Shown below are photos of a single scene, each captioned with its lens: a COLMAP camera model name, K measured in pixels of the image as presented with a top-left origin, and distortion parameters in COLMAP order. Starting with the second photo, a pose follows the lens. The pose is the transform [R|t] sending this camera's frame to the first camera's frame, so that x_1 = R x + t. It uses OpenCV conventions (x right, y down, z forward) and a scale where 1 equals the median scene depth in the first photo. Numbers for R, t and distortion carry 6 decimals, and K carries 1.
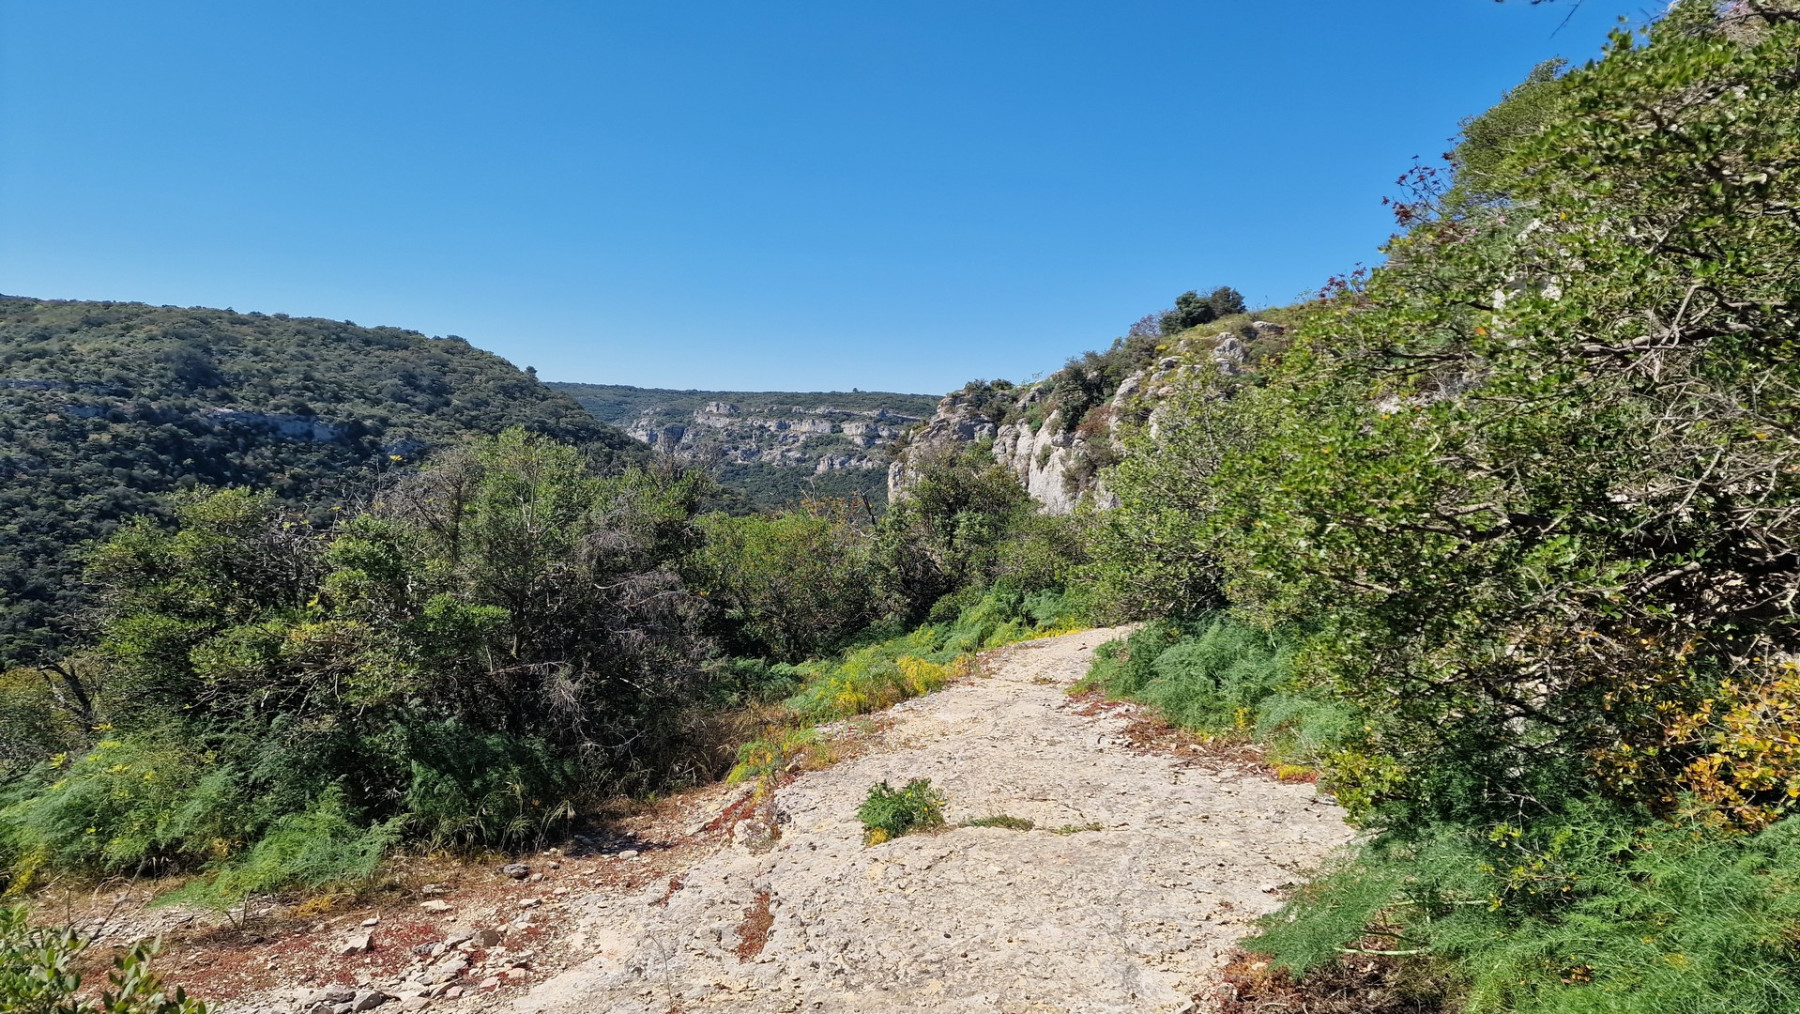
lens RADIAL K [[1229.4, 0, 900.0], [0, 1229.4, 507.0], [0, 0, 1]] dist [0.111311, -0.115395]
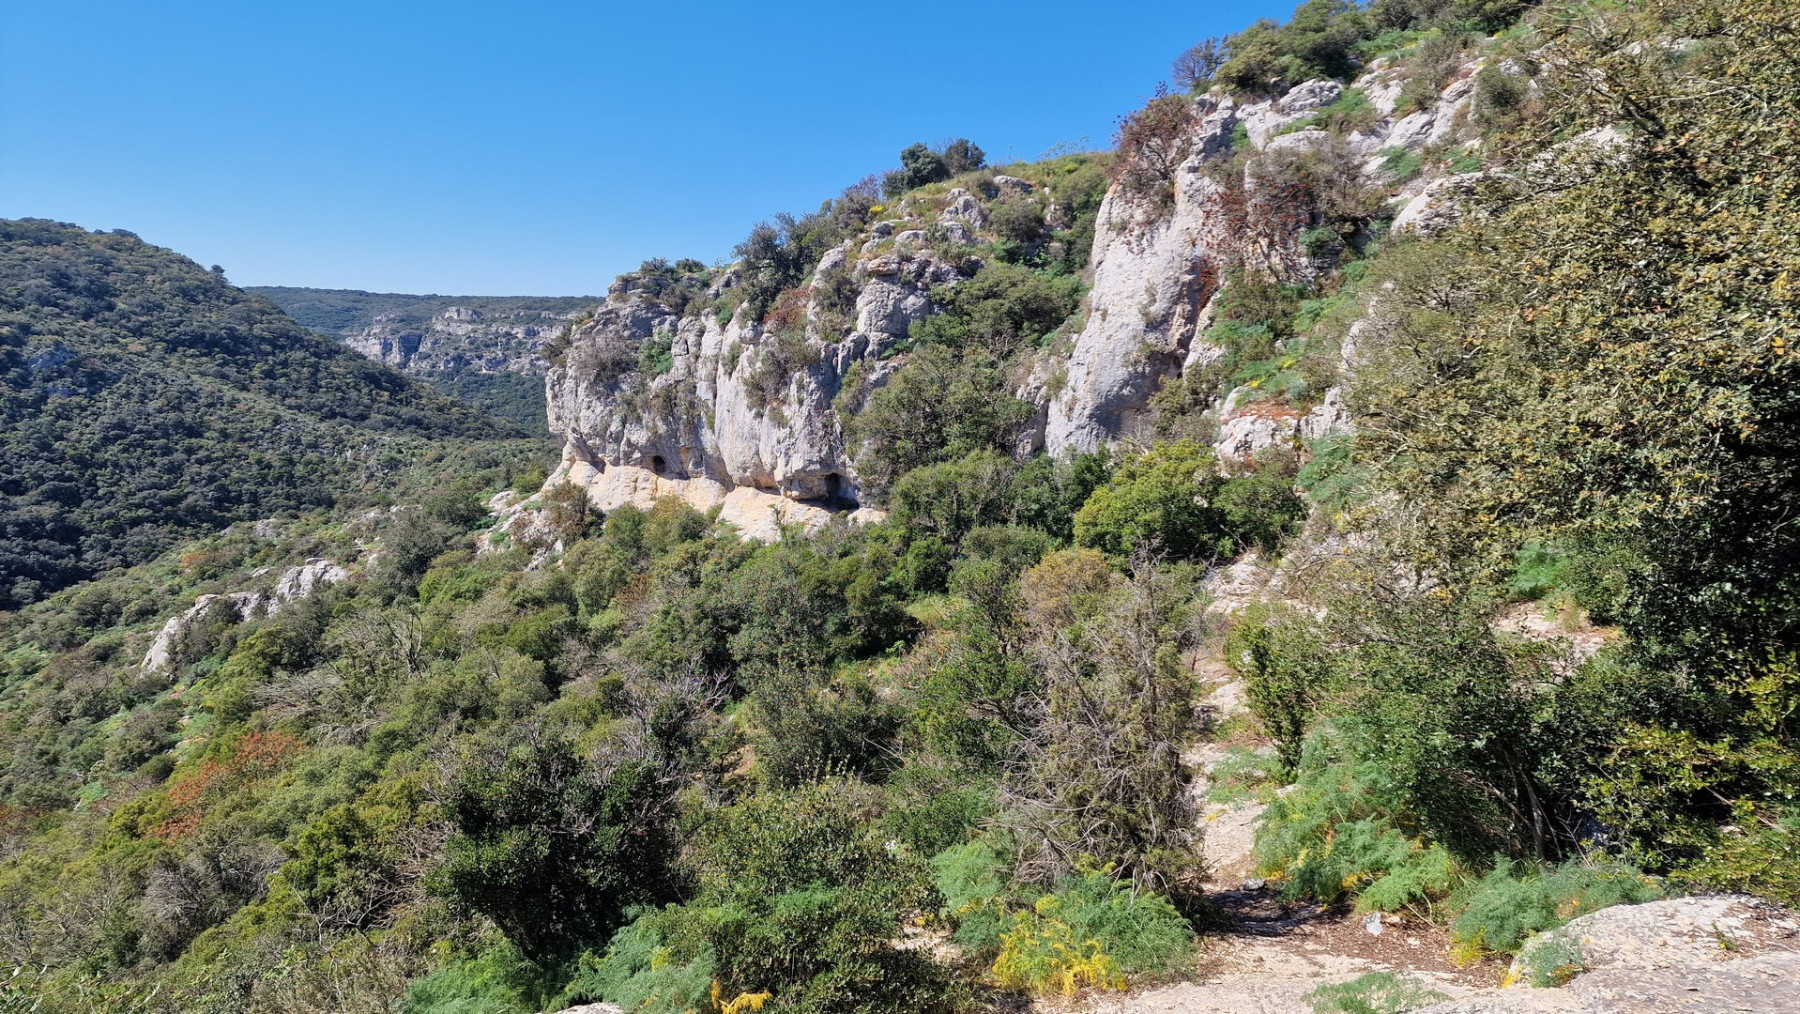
lens RADIAL K [[1229.4, 0, 900.0], [0, 1229.4, 507.0], [0, 0, 1]] dist [0.111311, -0.115395]
pose [[0.982467, -0.035065, 0.183107, 0.066986], [0.021252, 0.996815, 0.076860, -0.005032], [-0.185219, -0.071621, 0.980084, 0.205719]]
